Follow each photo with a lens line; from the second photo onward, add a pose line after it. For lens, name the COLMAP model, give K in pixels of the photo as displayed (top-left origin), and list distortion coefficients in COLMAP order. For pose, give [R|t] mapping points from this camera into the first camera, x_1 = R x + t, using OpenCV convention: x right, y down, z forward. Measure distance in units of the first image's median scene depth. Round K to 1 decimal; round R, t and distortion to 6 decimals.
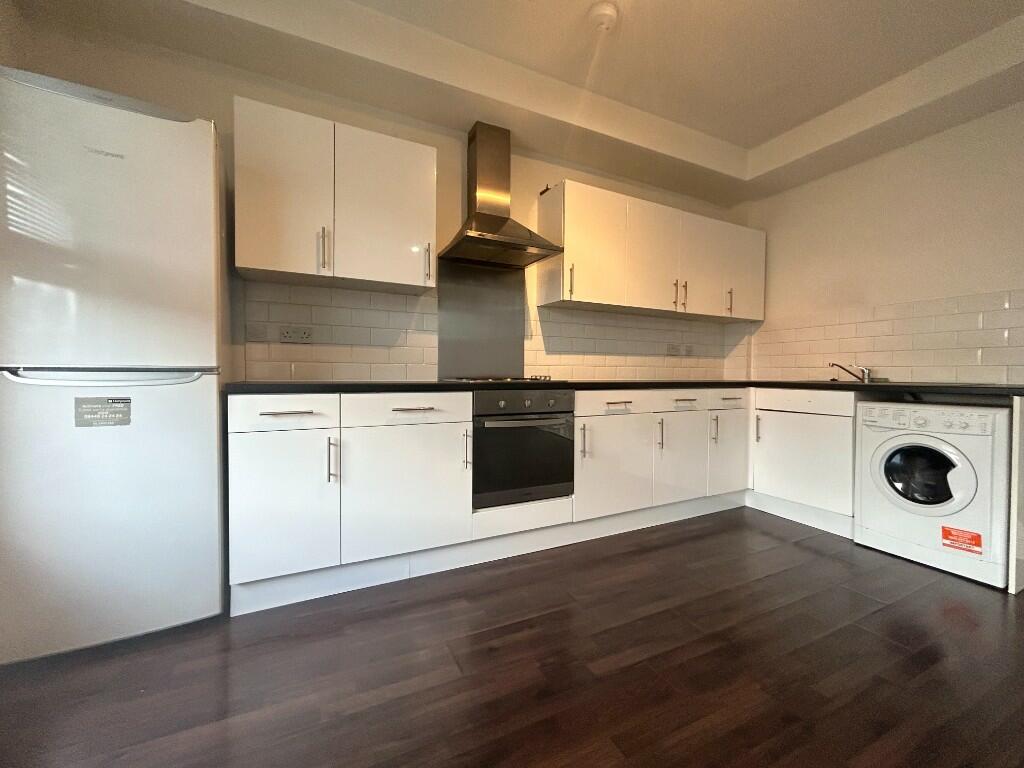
lens RADIAL K [[415.5, 0, 516.5], [0, 415.5, 388.8], [0, 0, 1]] dist [-0.000743, -0.000599]
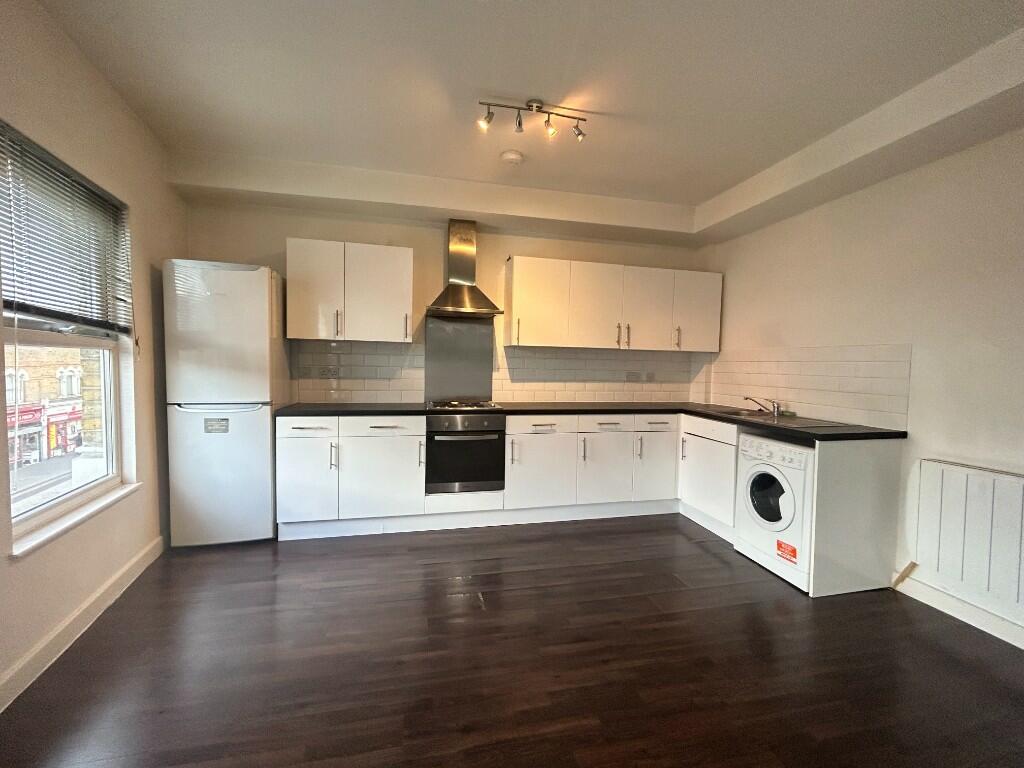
lens RADIAL K [[415.5, 0, 511.1], [0, 415.5, 390.9], [0, 0, 1]] dist [-0.000743, -0.000599]
pose [[0.972473, 0.028628, -0.231249, 0.462445], [-0.023853, 0.999441, 0.023420, -0.107516], [0.231790, -0.017260, 0.972613, -0.334005]]
